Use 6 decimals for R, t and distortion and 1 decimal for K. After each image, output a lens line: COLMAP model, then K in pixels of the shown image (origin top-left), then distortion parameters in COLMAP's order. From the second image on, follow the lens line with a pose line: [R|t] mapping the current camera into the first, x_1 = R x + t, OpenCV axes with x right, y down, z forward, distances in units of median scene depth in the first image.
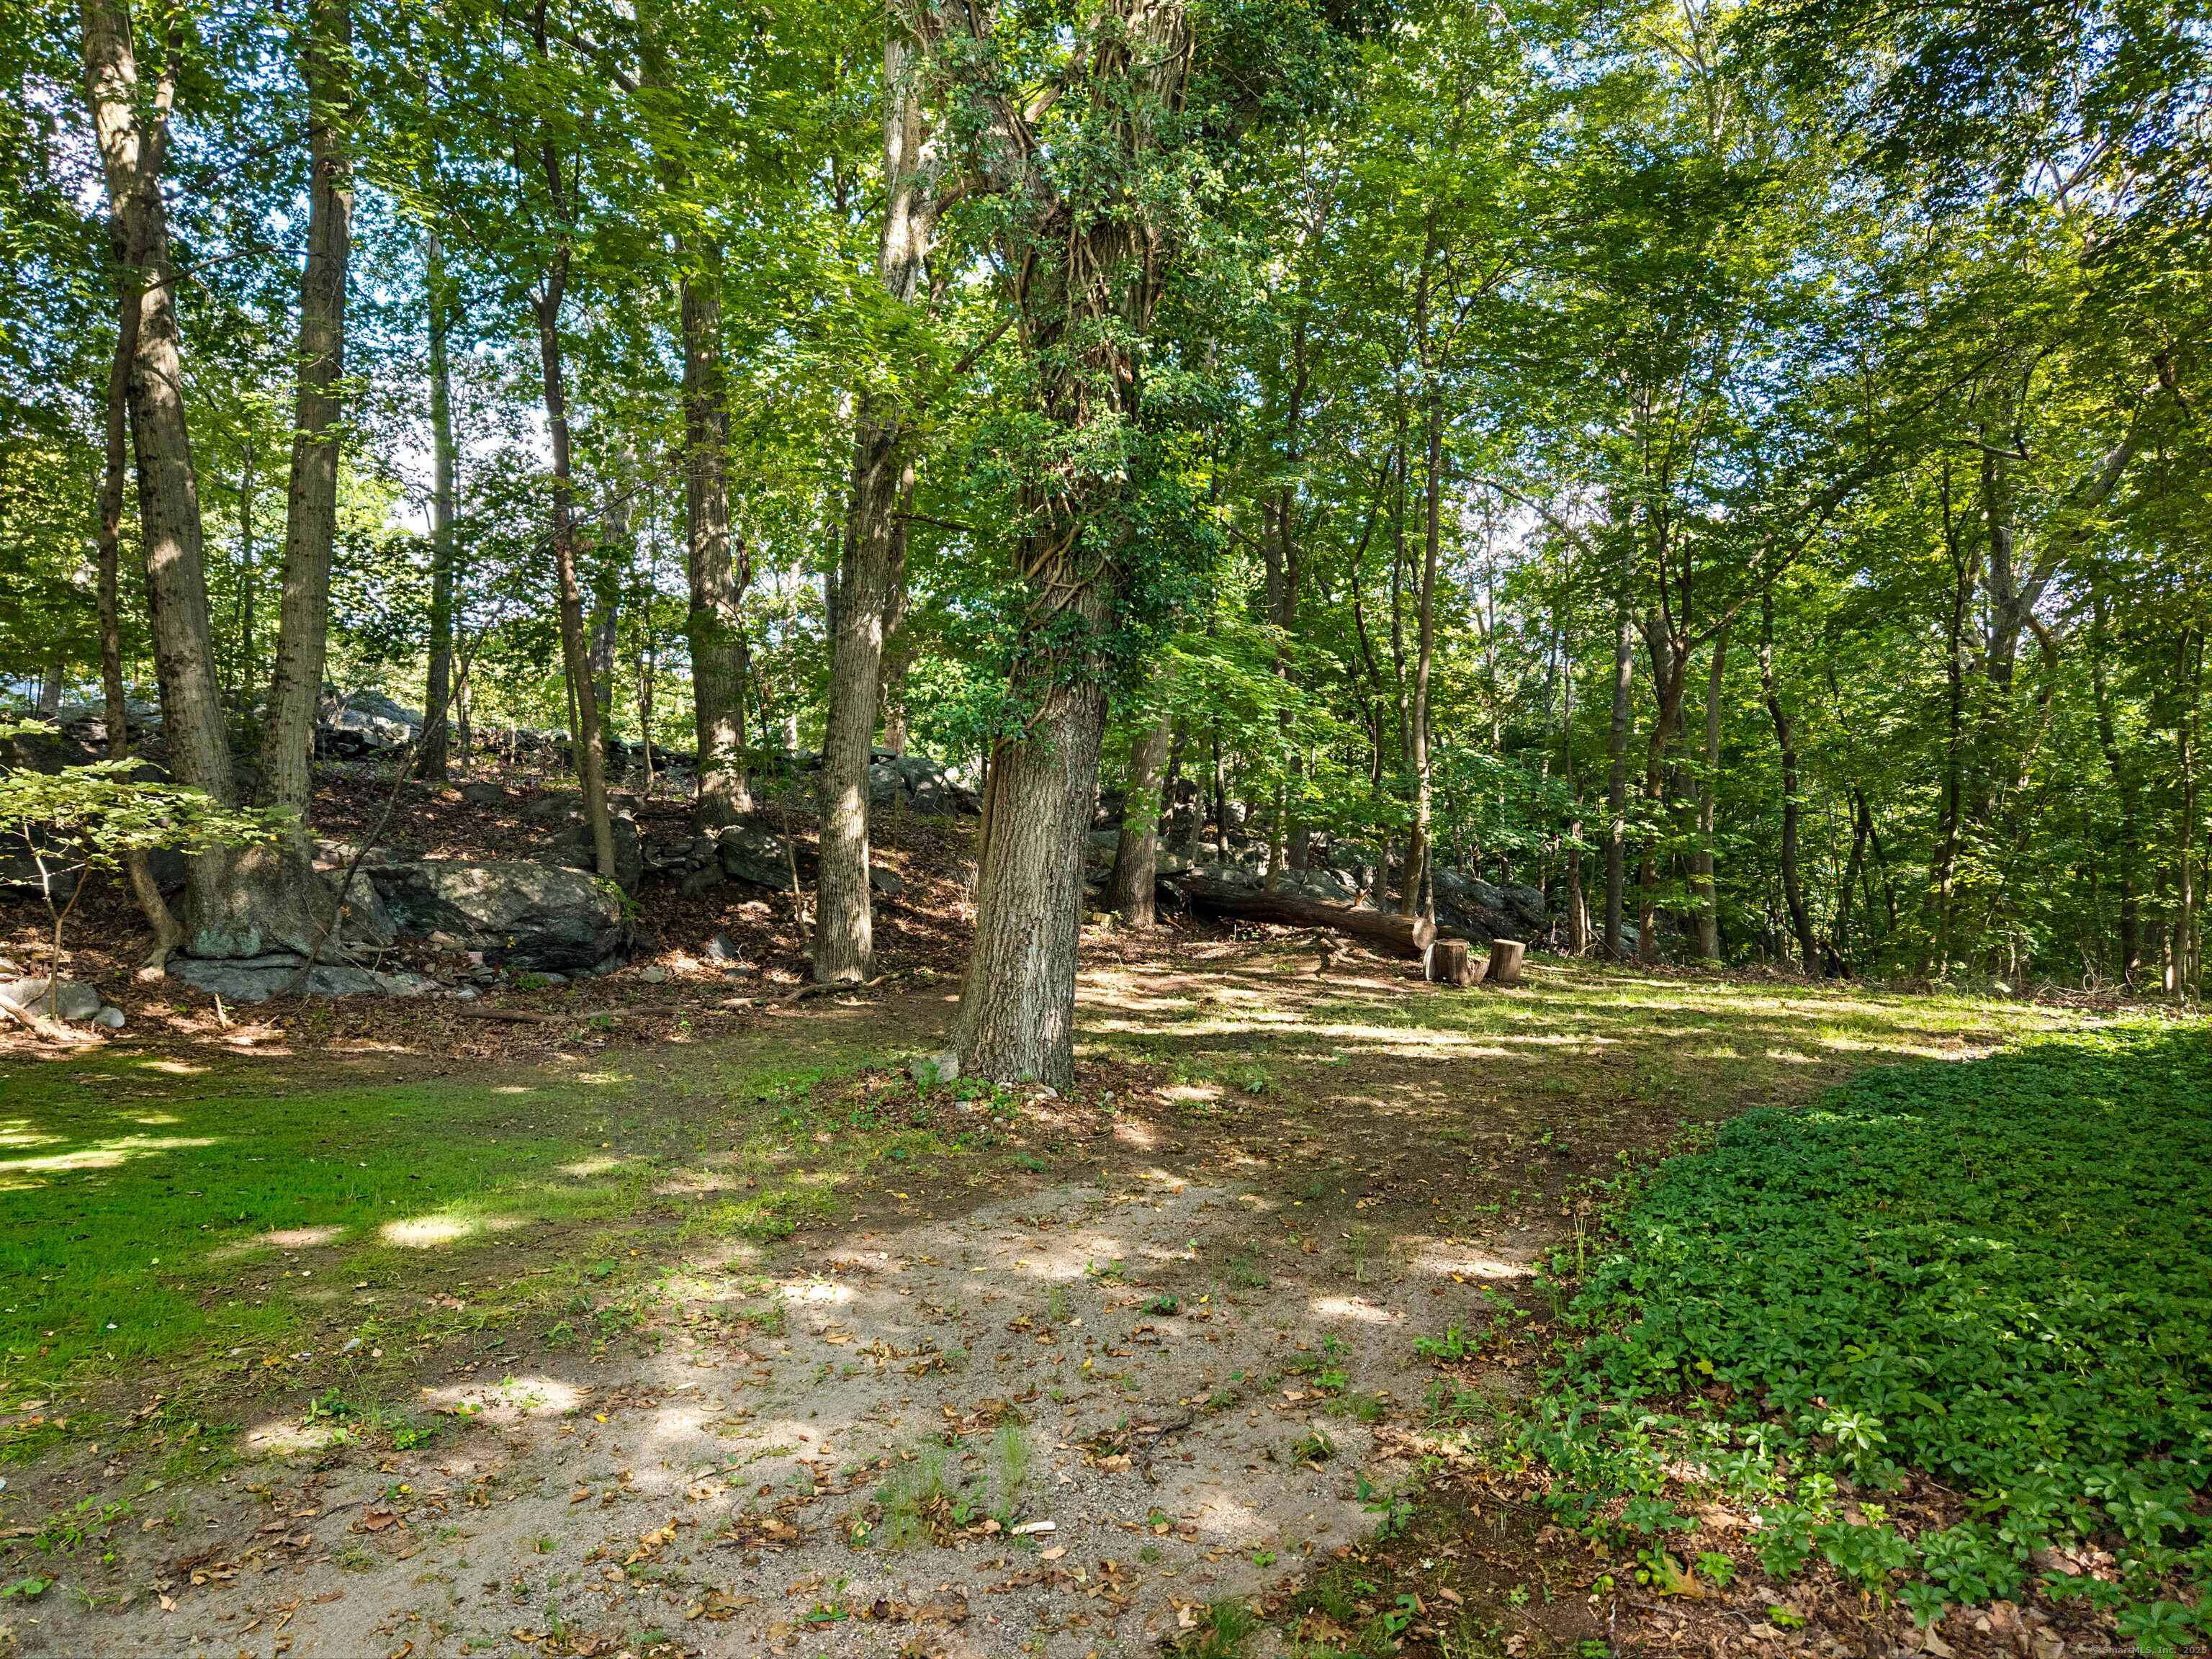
lens RADIAL K [[1564.5, 0, 1106.0], [0, 1564.5, 829.5], [0, 0, 1]] dist [0.145505, -0.190260]
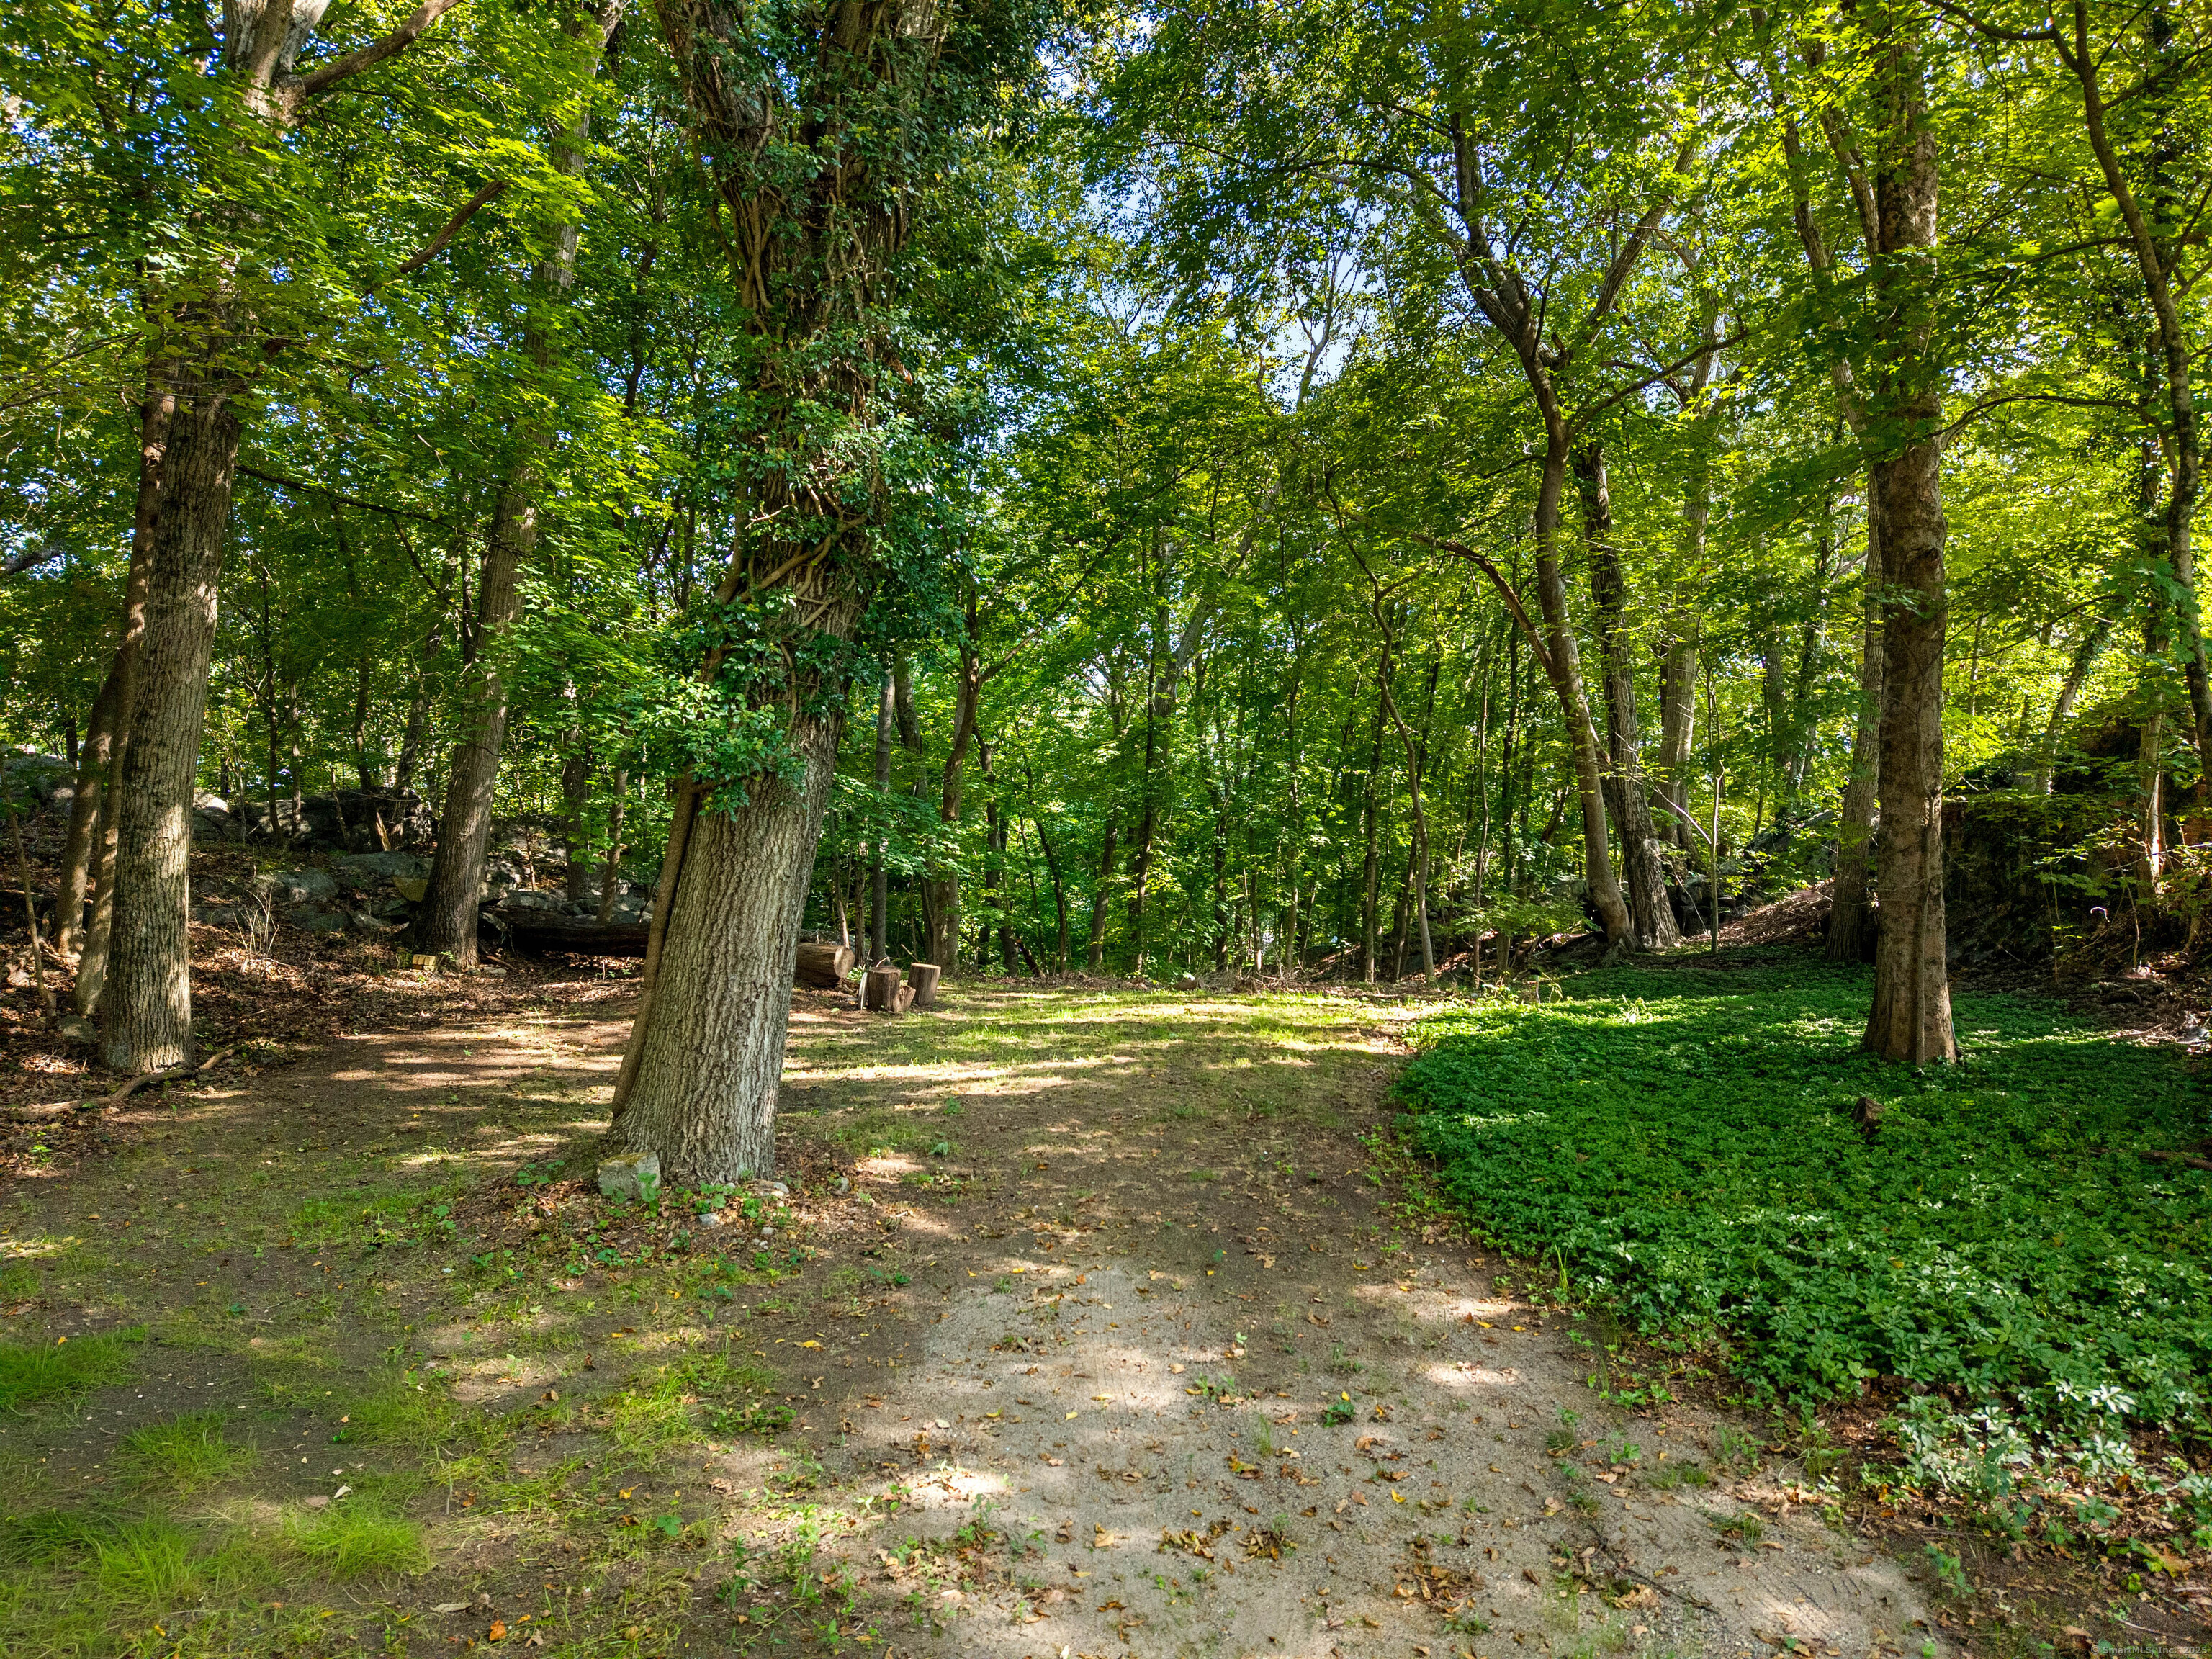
lens RADIAL K [[1545.4, 0, 1106.0], [0, 1545.4, 829.5], [0, 0, 1]] dist [0.077007, -0.106641]
pose [[0.815540, -0.000243, 0.578701, -0.309651], [-0.000152, 1.000000, 0.000633, -0.023541], [-0.578701, -0.000604, 0.815540, 0.163587]]
